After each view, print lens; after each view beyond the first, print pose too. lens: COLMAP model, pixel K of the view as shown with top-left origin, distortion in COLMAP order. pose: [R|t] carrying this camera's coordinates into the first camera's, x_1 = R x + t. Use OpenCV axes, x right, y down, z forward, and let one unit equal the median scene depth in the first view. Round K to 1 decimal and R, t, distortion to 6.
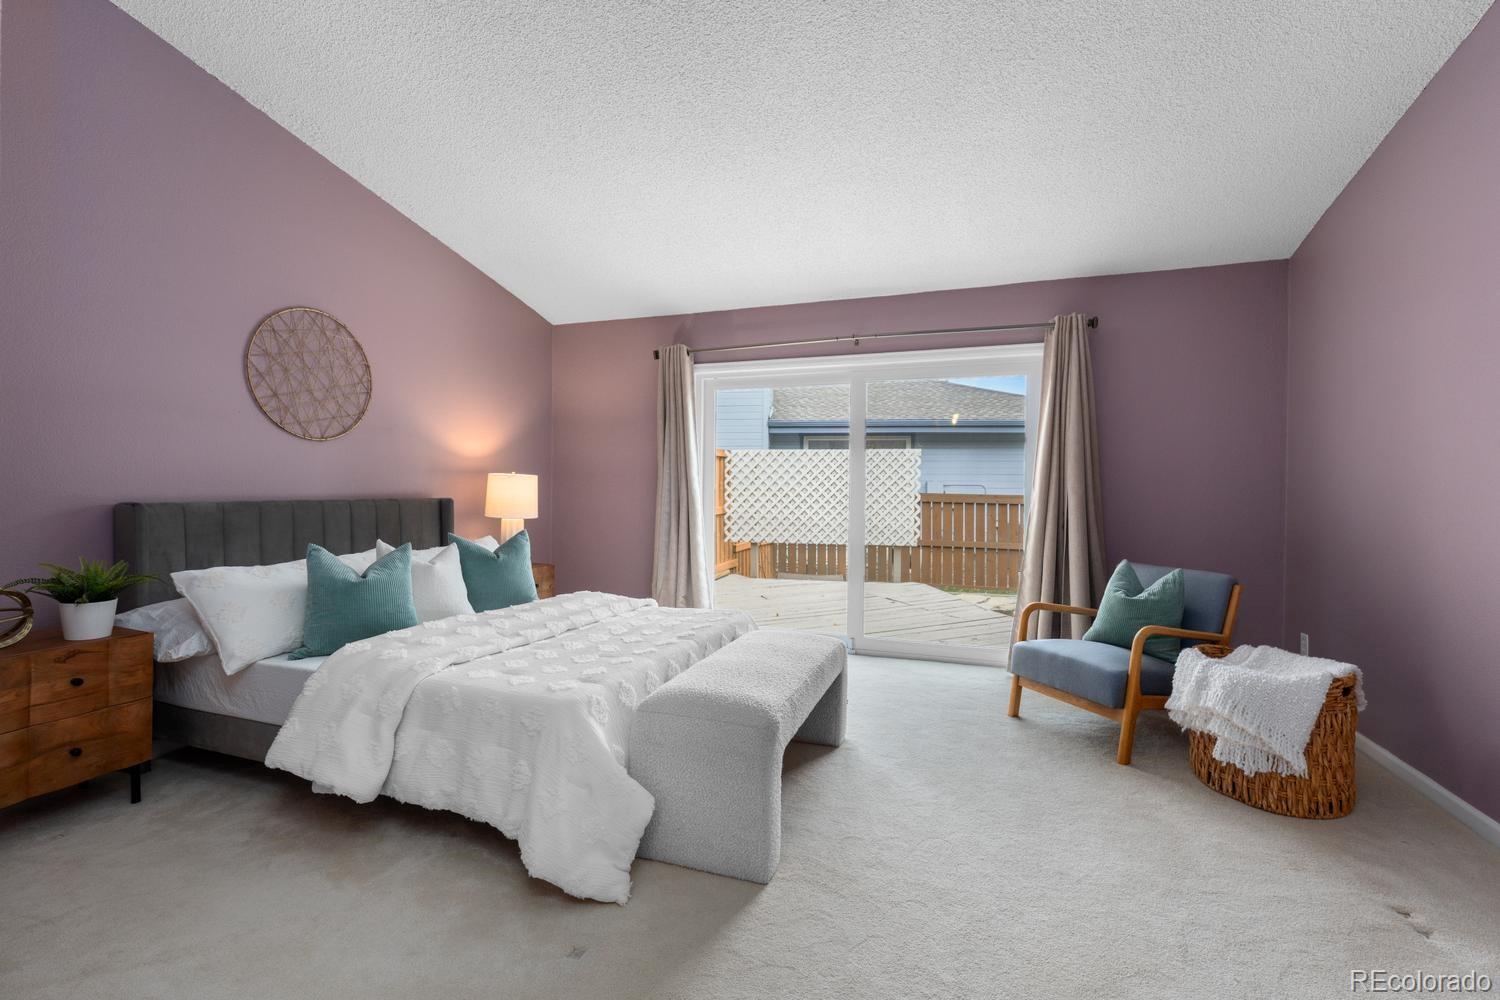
lens RADIAL K [[669.8, 0, 751.9], [0, 669.8, 494.1], [0, 0, 1]] dist [-0.007524, 0.001065]
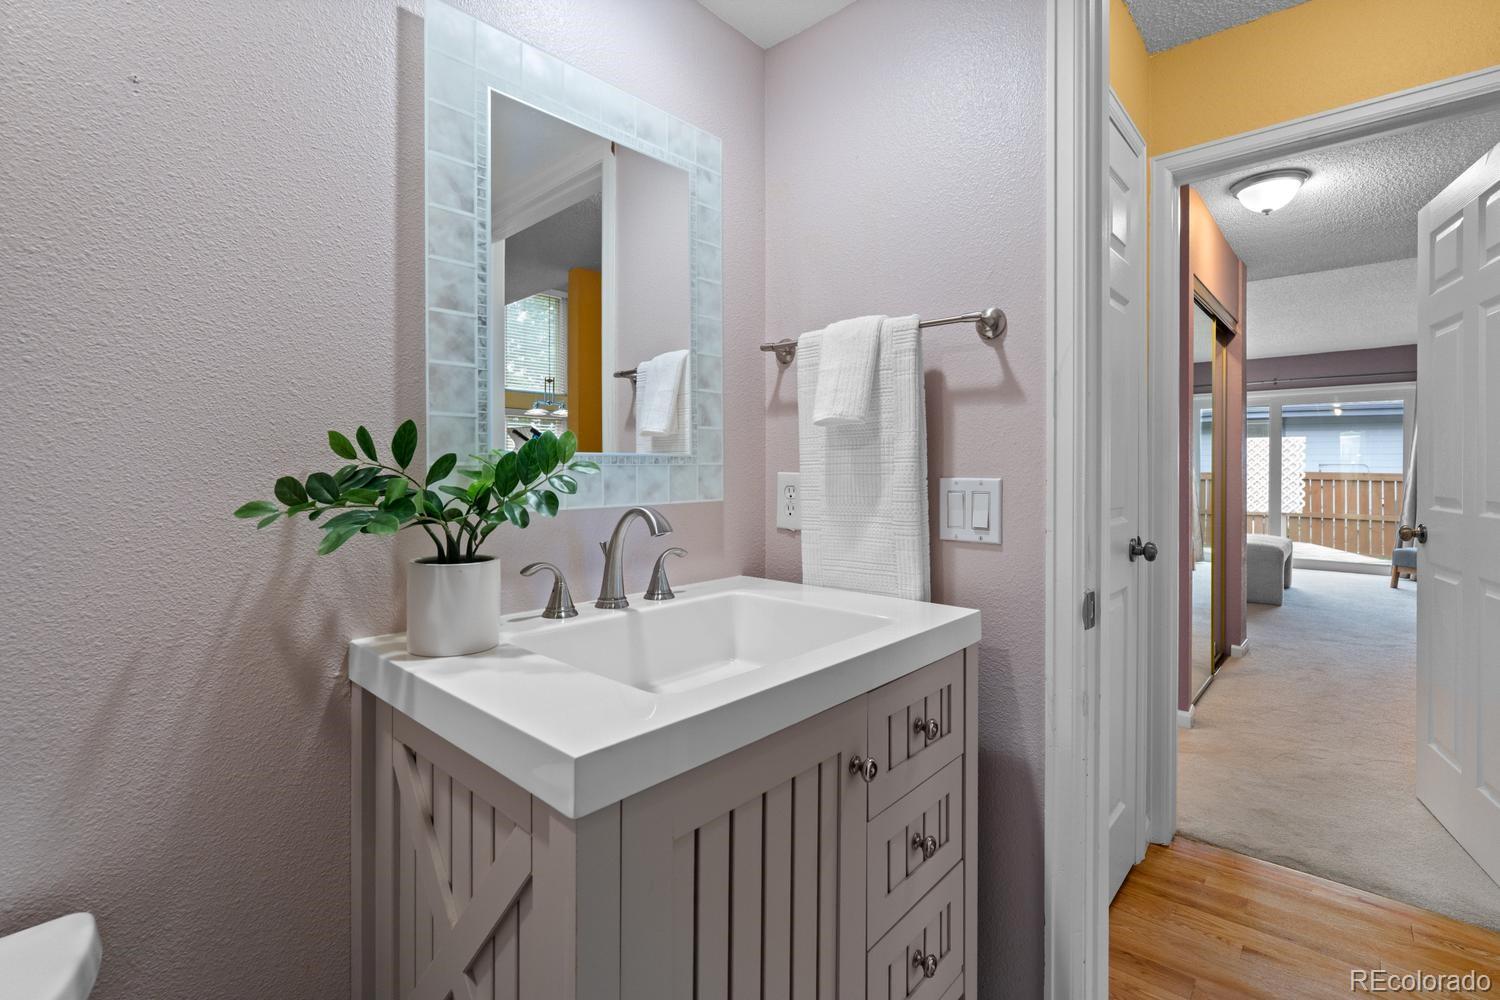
lens RADIAL K [[669.8, 0, 746.2], [0, 669.8, 471.1], [0, 0, 1]] dist [-0.007524, 0.001065]
pose [[0.915894, -0.003859, -0.401401, -0.384693], [0.001693, 0.999982, -0.005749, 0.005327], [0.401416, 0.004586, 0.915884, -1.062153]]
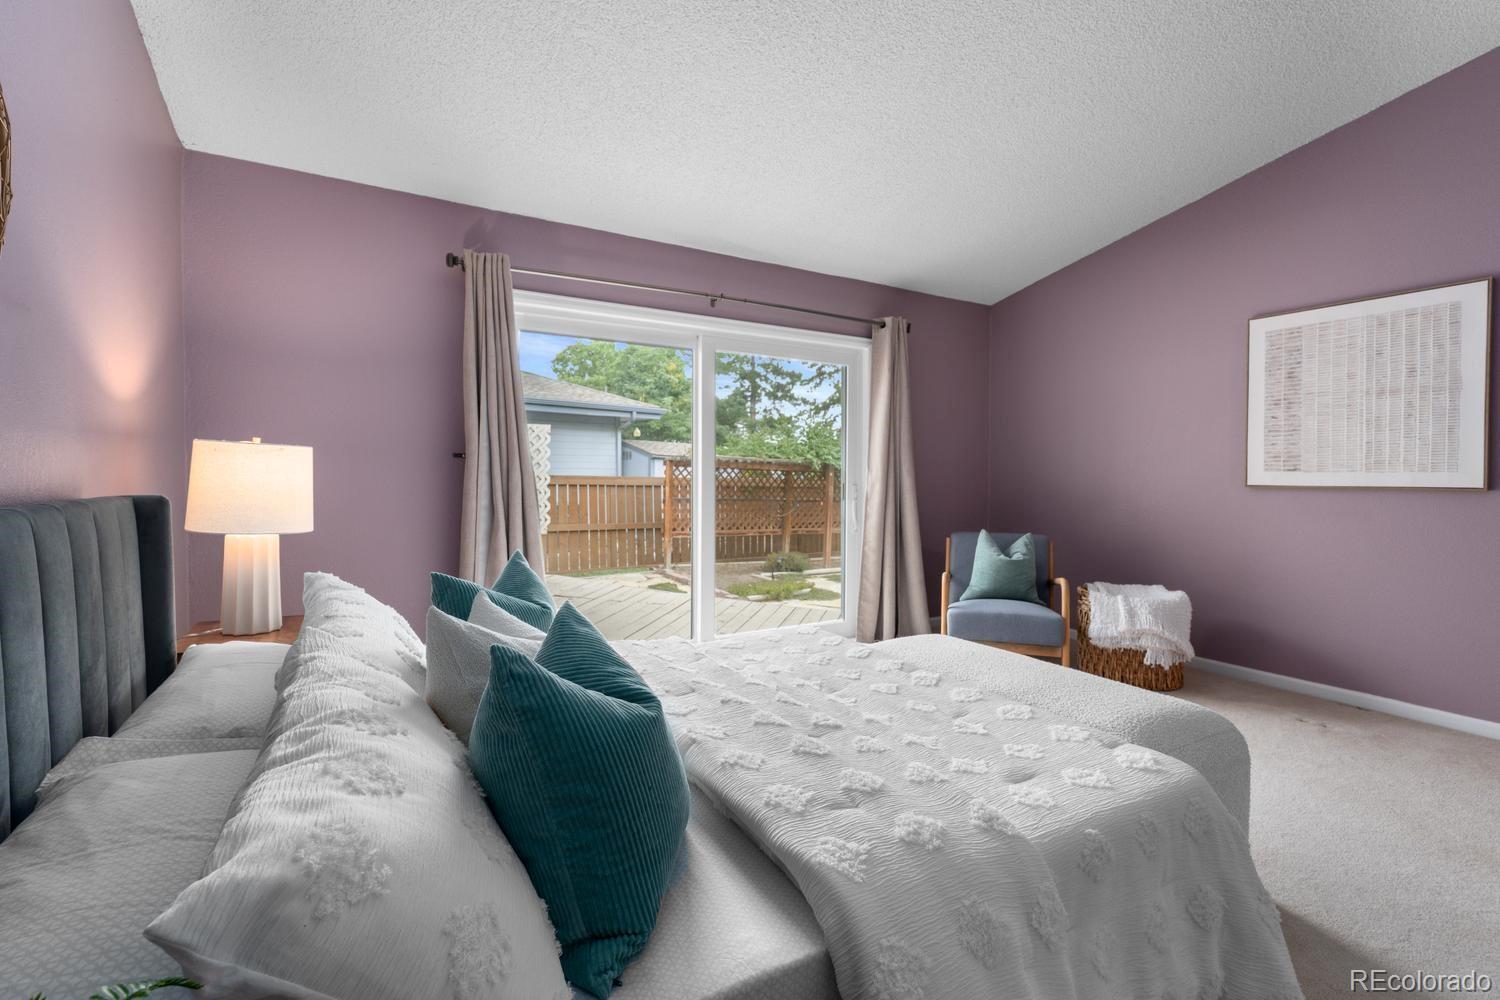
lens RADIAL K [[669.8, 0, 751.6], [0, 669.8, 499.6], [0, 0, 1]] dist [-0.007524, 0.001065]
pose [[0.637017, -0.035475, 0.770033, -0.487391], [0.004187, 0.999085, 0.042564, -0.009122], [-0.770838, -0.023890, 0.636583, 0.396808]]
